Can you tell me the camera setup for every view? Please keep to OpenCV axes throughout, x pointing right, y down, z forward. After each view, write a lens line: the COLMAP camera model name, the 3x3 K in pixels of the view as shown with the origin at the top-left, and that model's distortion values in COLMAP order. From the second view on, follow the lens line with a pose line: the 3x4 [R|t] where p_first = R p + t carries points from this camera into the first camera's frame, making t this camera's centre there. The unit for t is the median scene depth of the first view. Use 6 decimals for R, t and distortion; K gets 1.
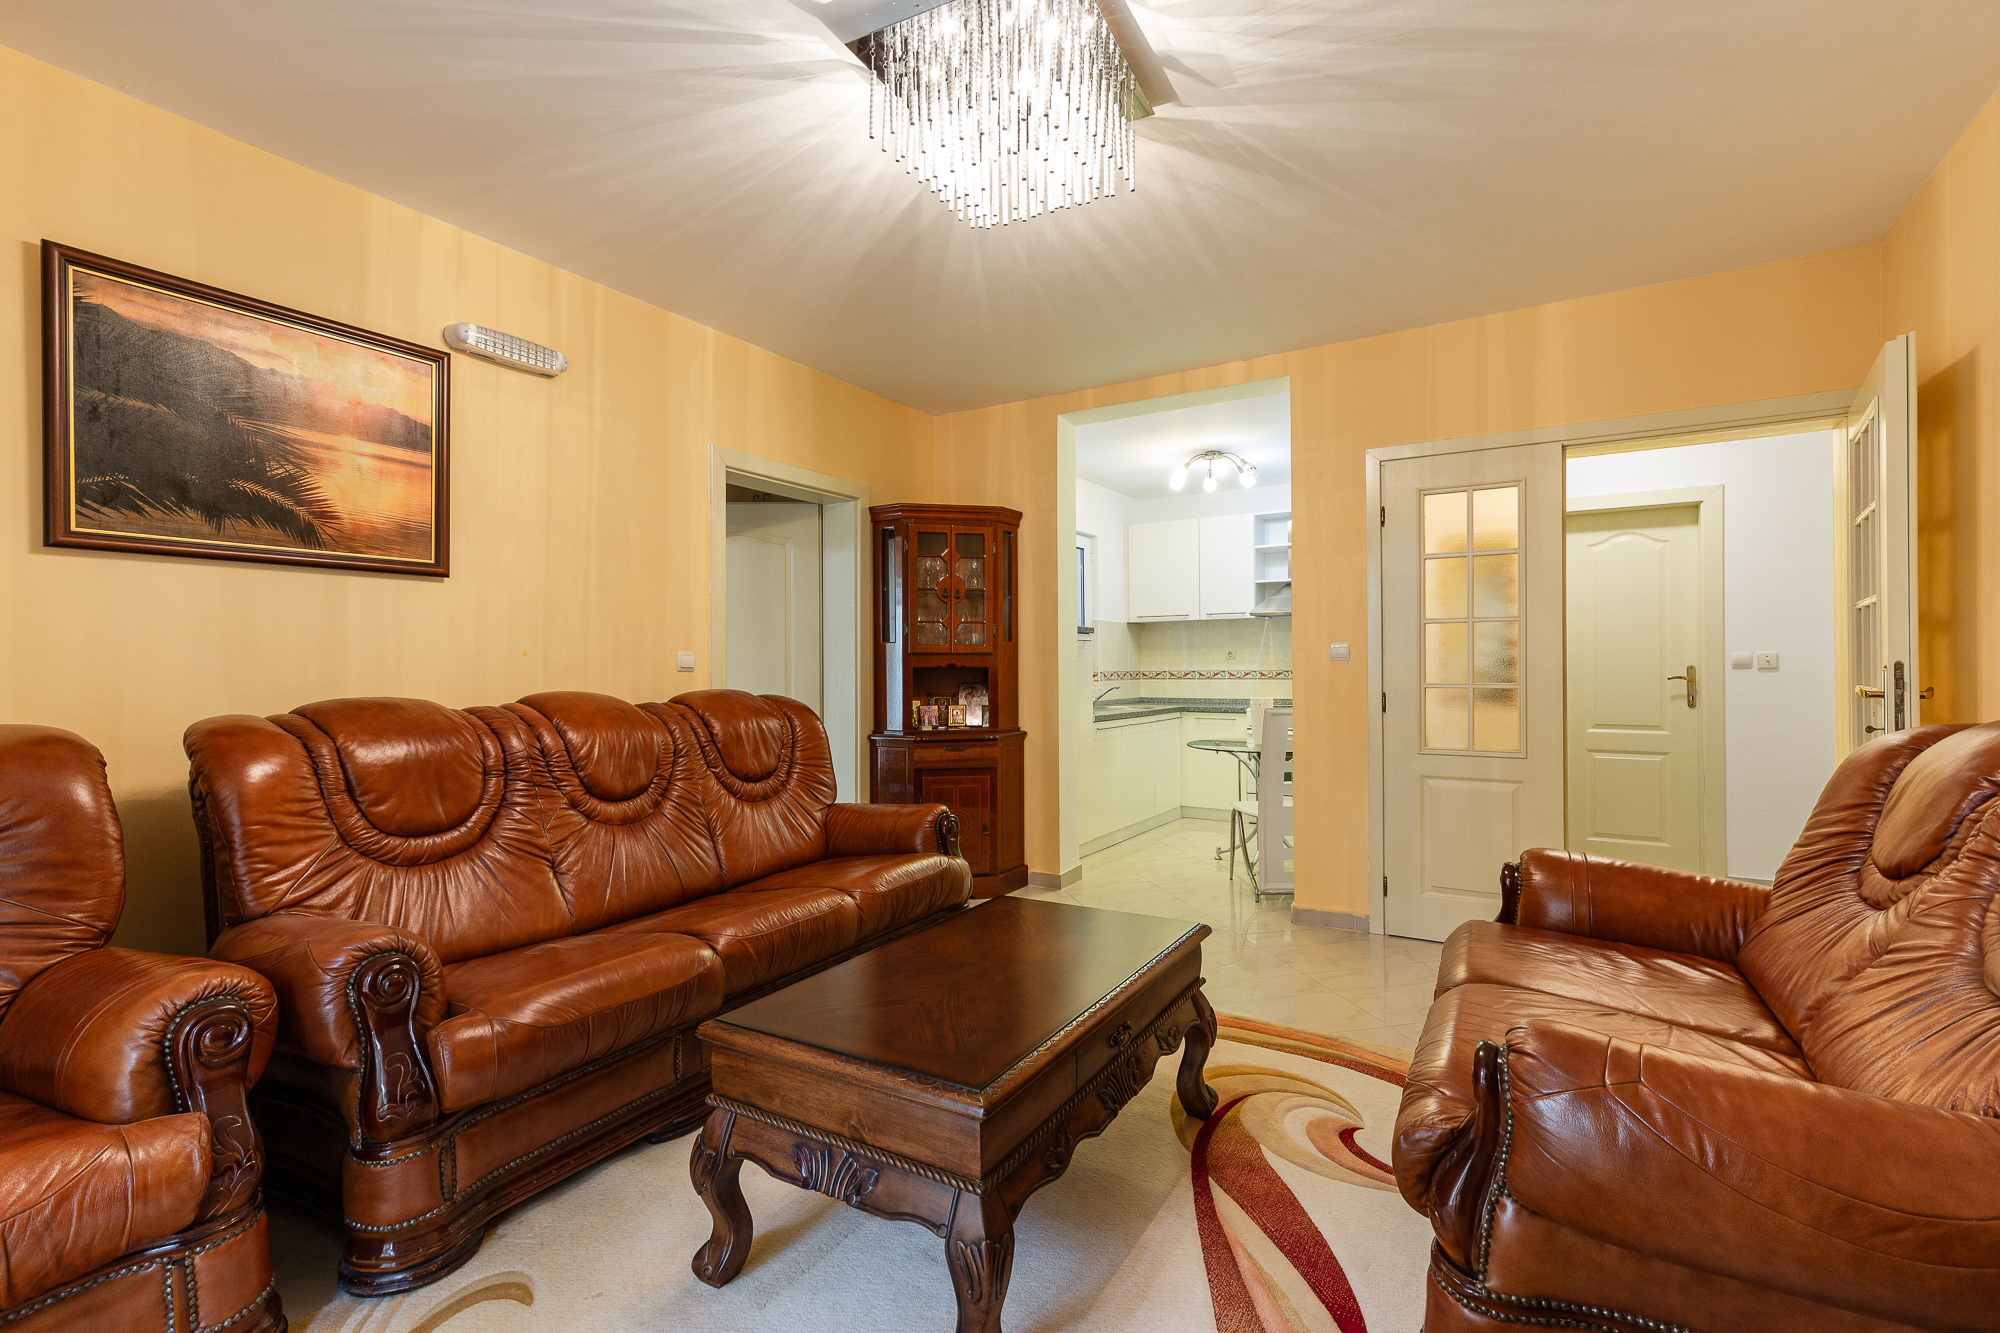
lens RADIAL K [[907.2, 0, 1005.9], [0, 907.2, 667.0], [0, 0, 1]] dist [0.001436, -0.000746]
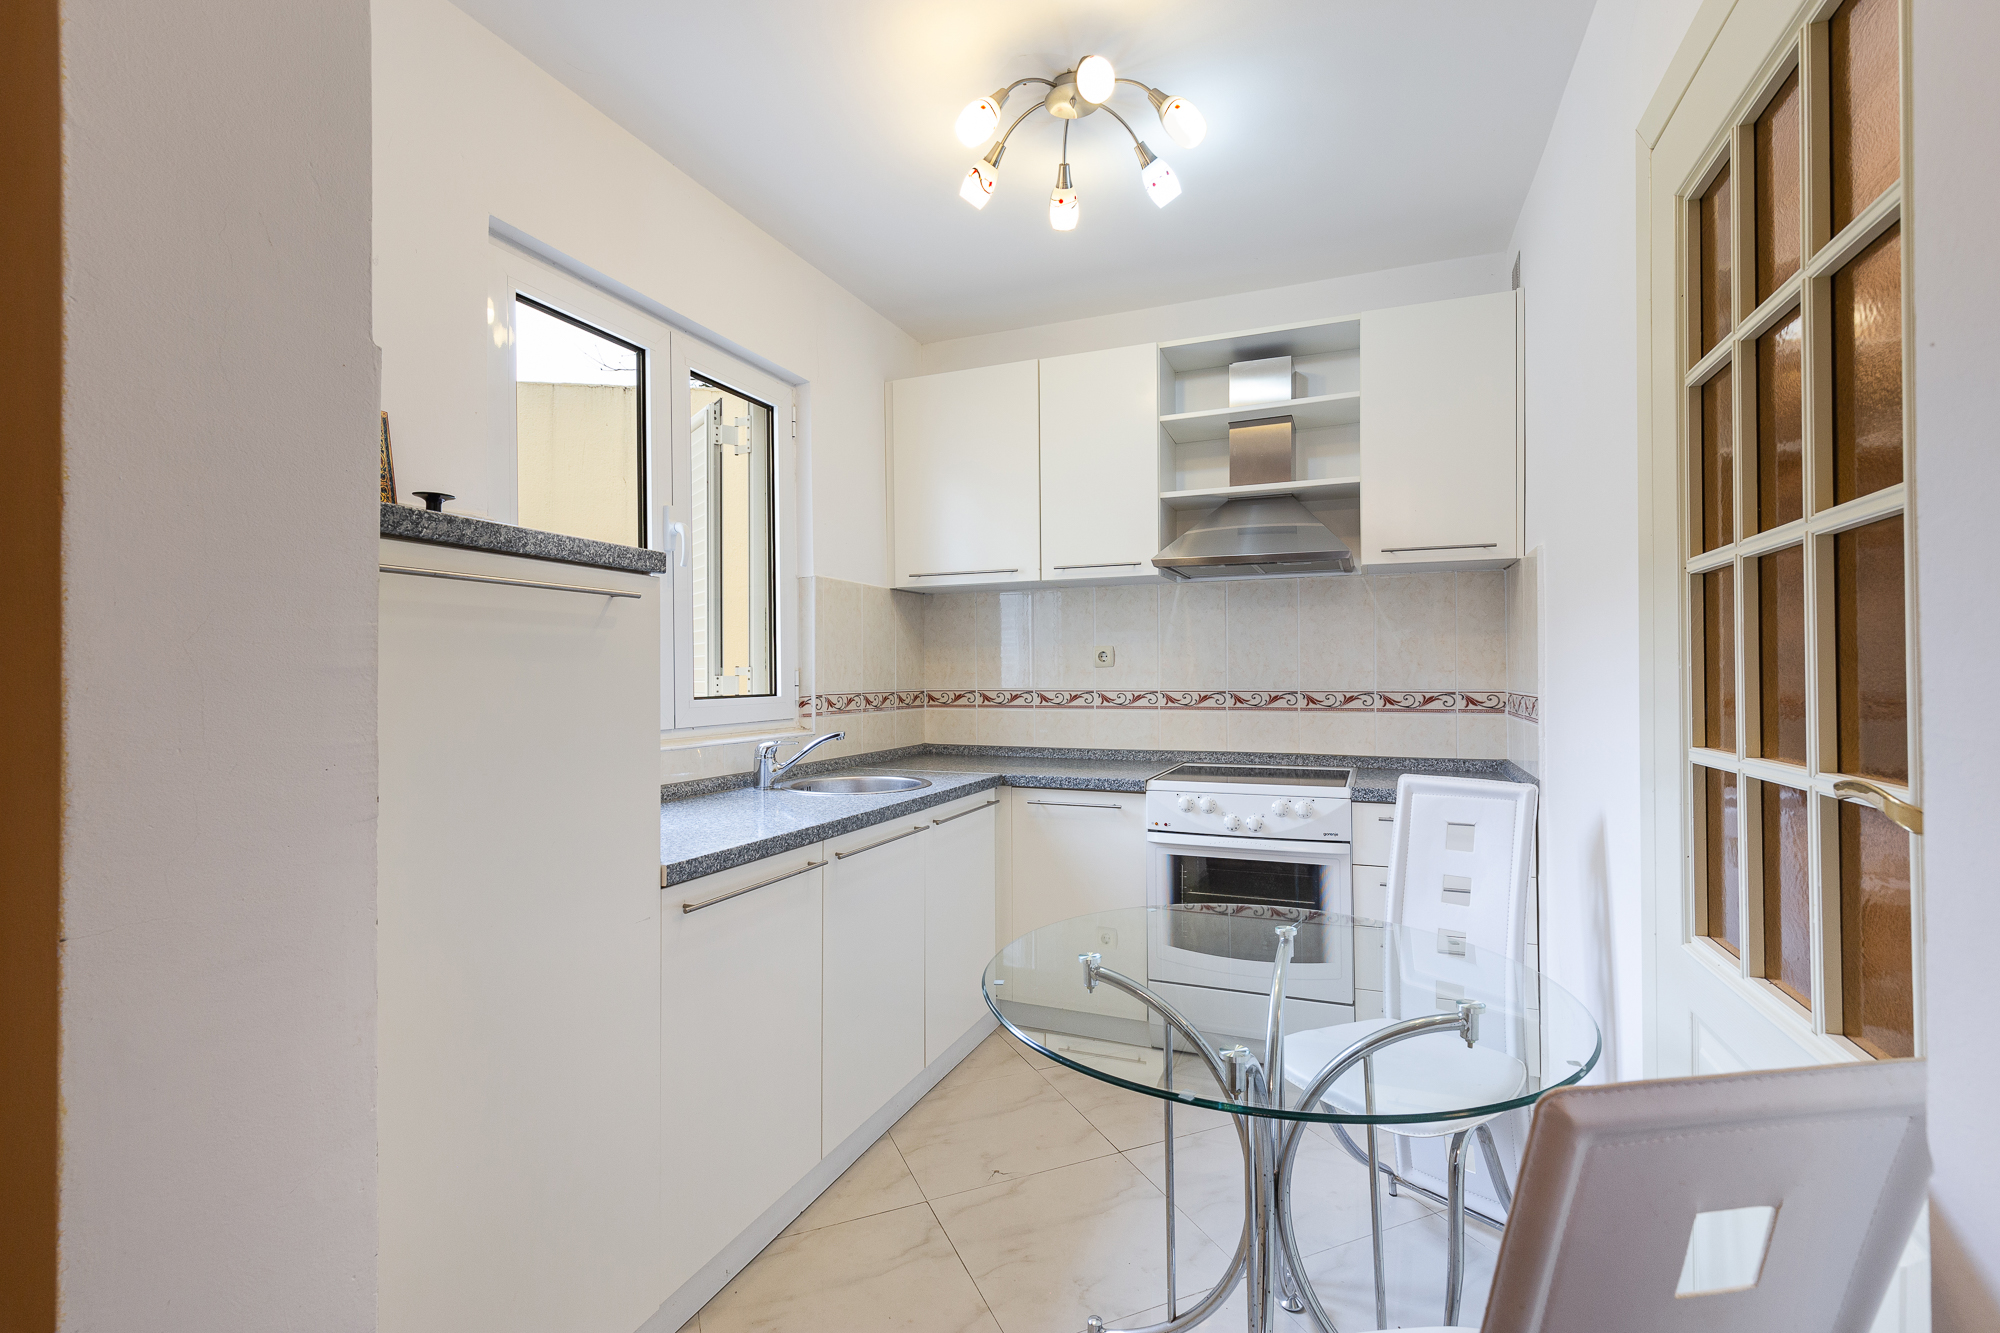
lens RADIAL K [[907.2, 0, 994.5], [0, 907.2, 669.8], [0, 0, 1]] dist [0.001436, -0.000746]
pose [[0.989514, 0.000772, 0.144432, 0.120272], [-0.000401, 0.999997, -0.002592, -0.005394], [-0.144433, 0.002507, 0.989511, 0.533526]]
